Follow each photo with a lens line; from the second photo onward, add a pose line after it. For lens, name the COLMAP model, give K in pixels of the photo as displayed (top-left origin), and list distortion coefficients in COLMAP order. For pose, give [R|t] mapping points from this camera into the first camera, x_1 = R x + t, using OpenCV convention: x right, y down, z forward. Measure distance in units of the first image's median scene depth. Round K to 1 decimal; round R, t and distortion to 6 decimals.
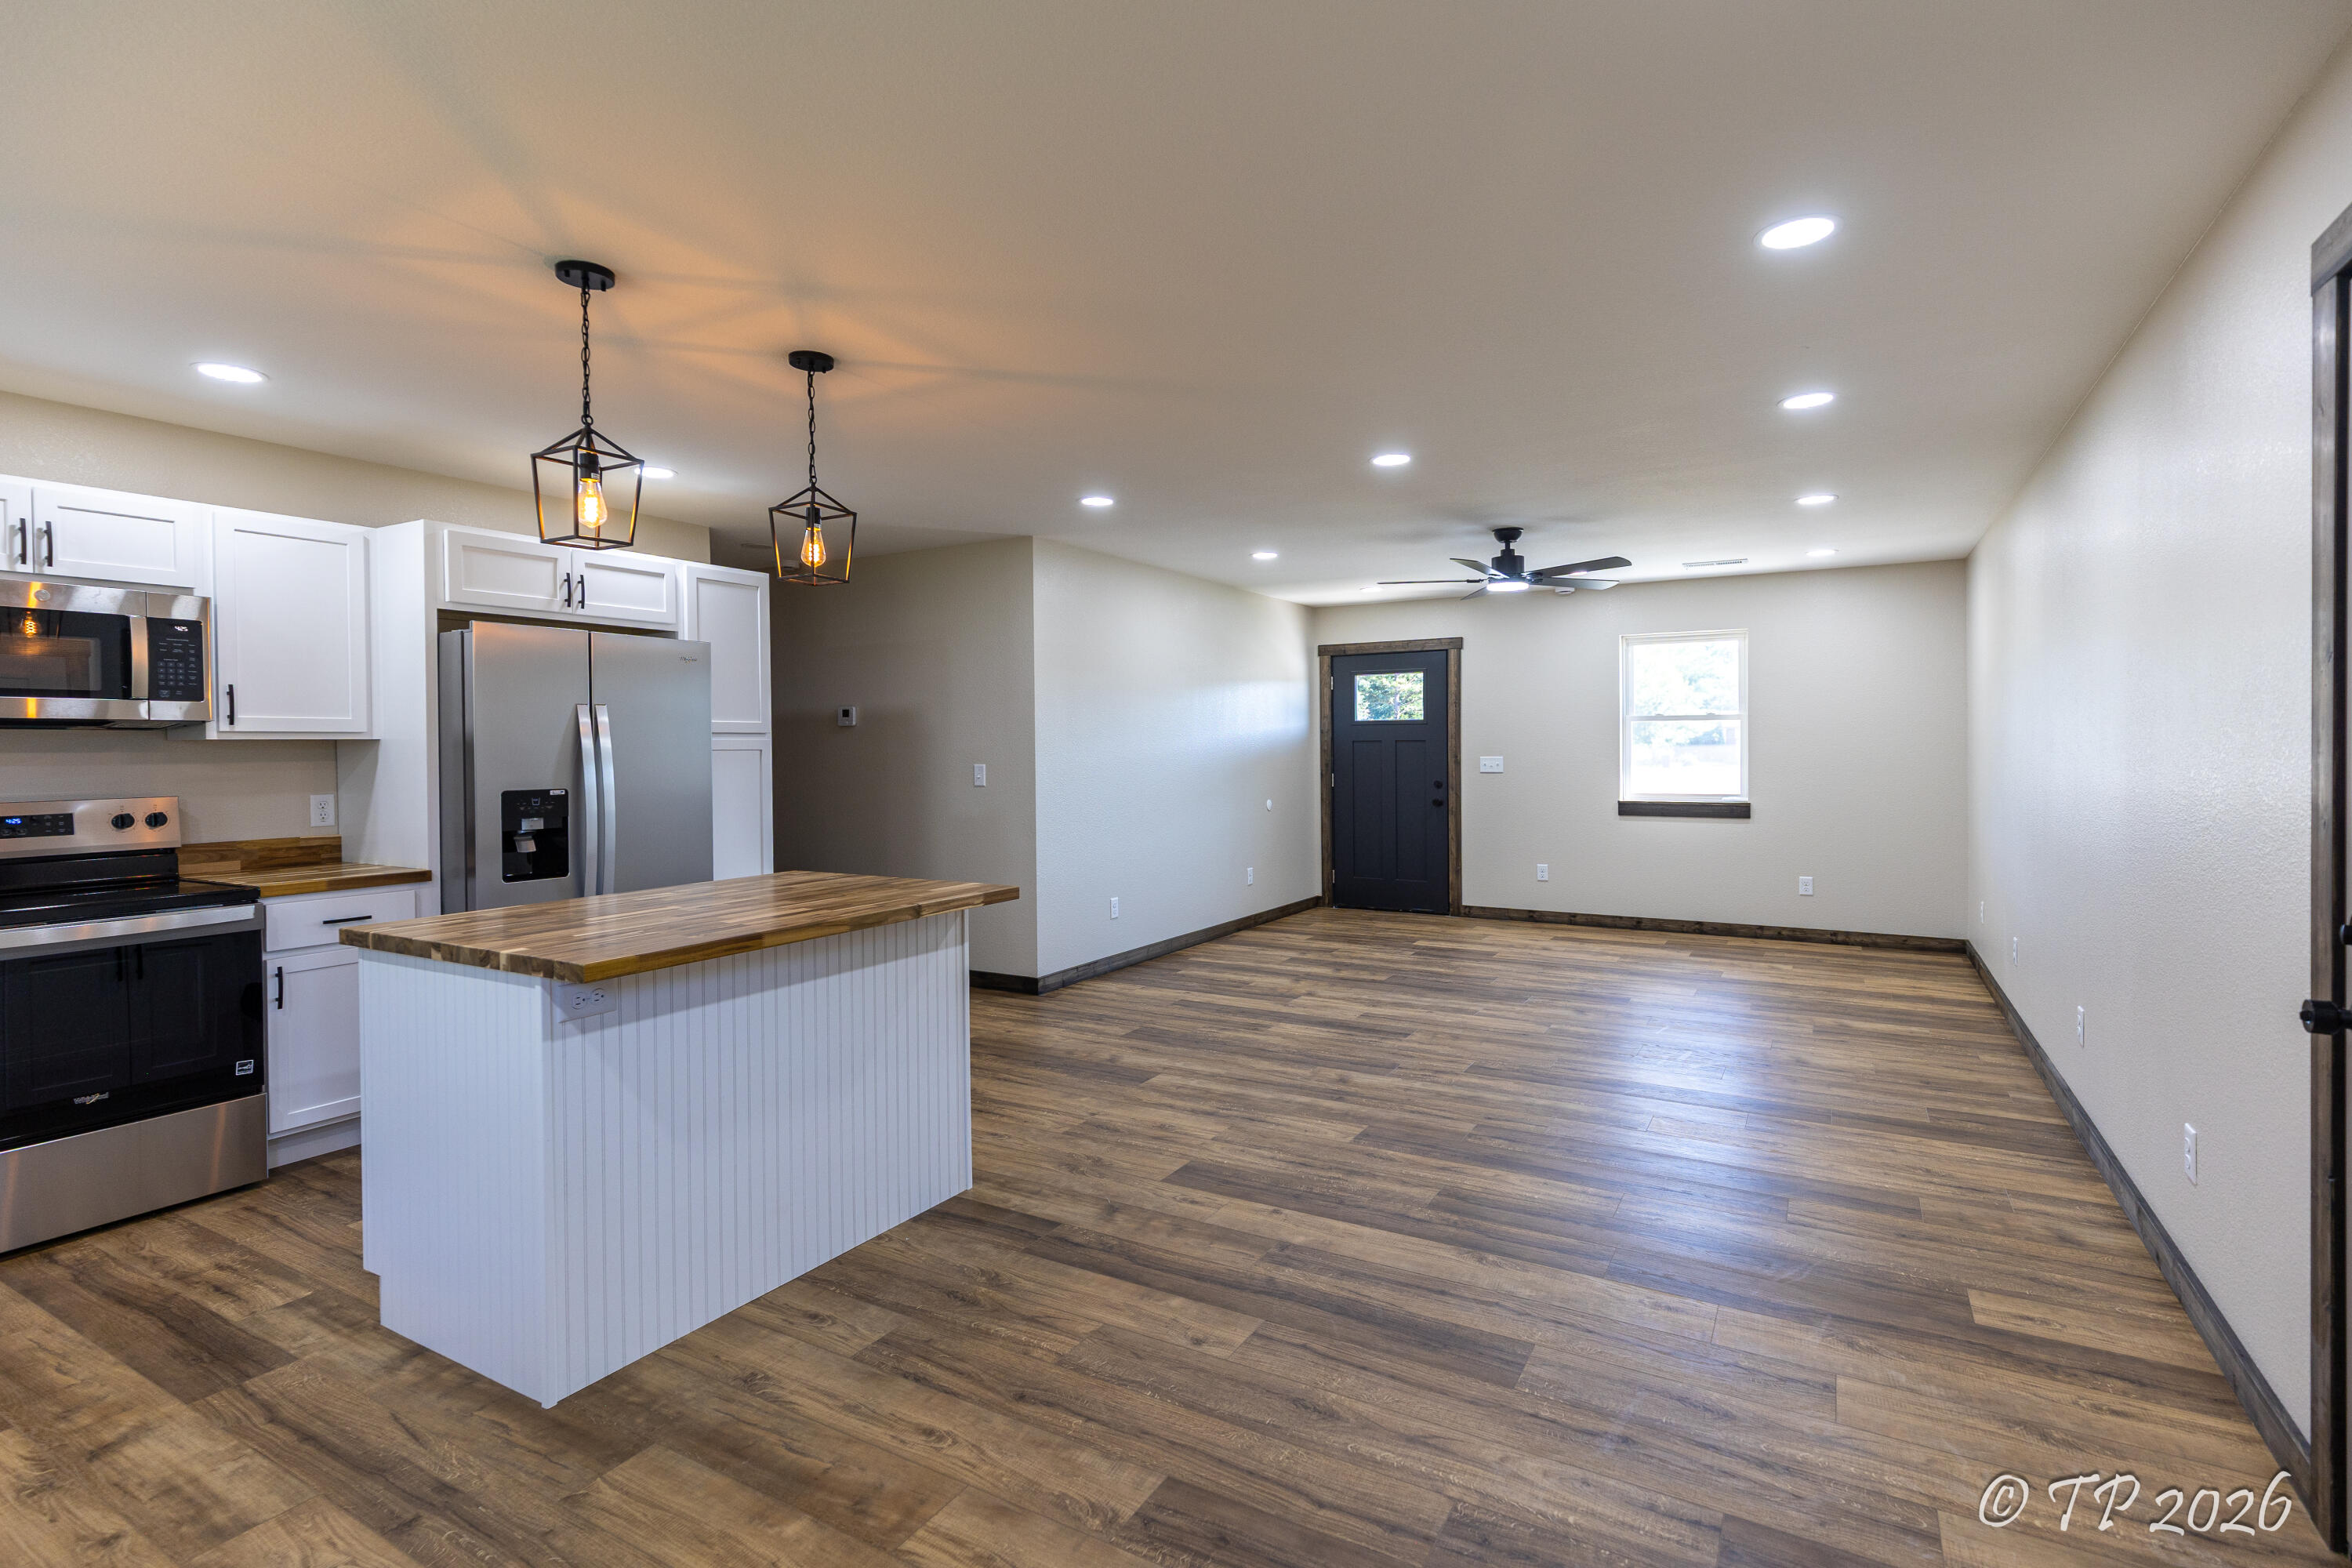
lens RADIAL K [[1117.7, 0, 1174.7], [0, 1117.7, 767.1], [0, 0, 1]] dist [0.006409, 0.000218]
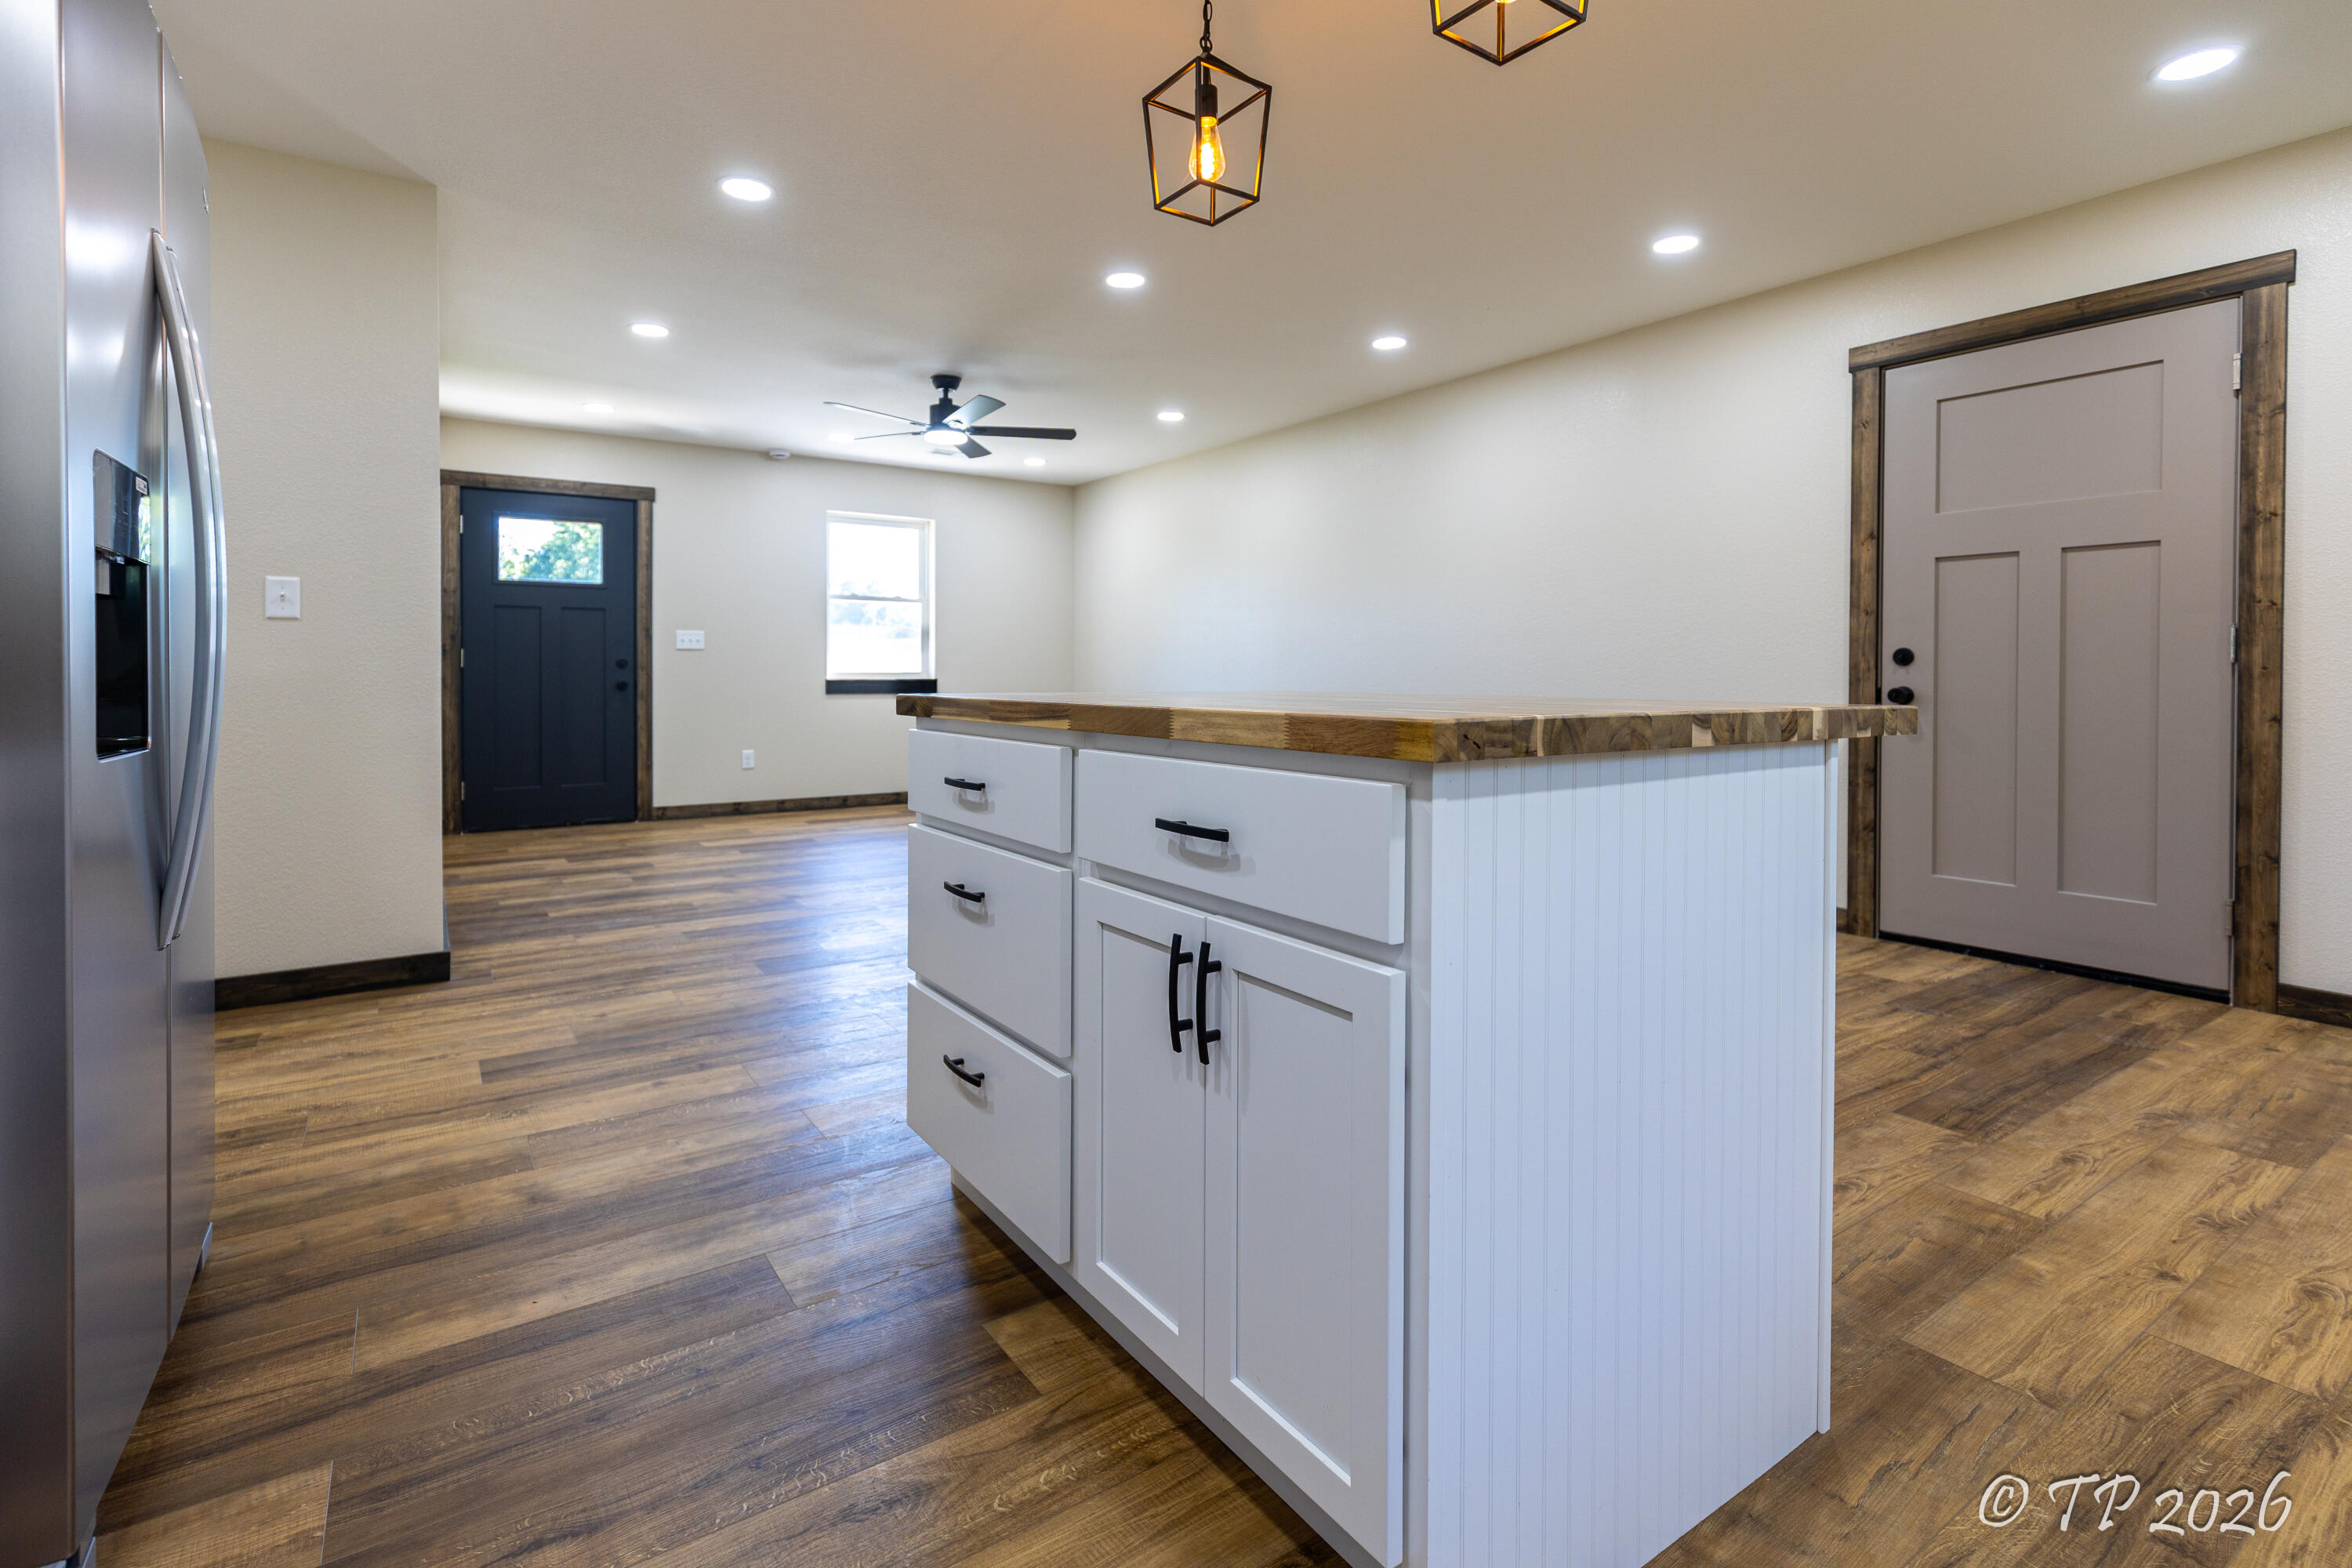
lens RADIAL K [[1117.7, 0, 1182.8], [0, 1117.7, 712.6], [0, 0, 1]] dist [0.006409, 0.000218]
pose [[0.429485, -0.025056, 0.902726, -0.656968], [0.012921, 0.999683, 0.021600, 0.077304], [-0.902982, 0.002387, 0.429673, 0.542935]]
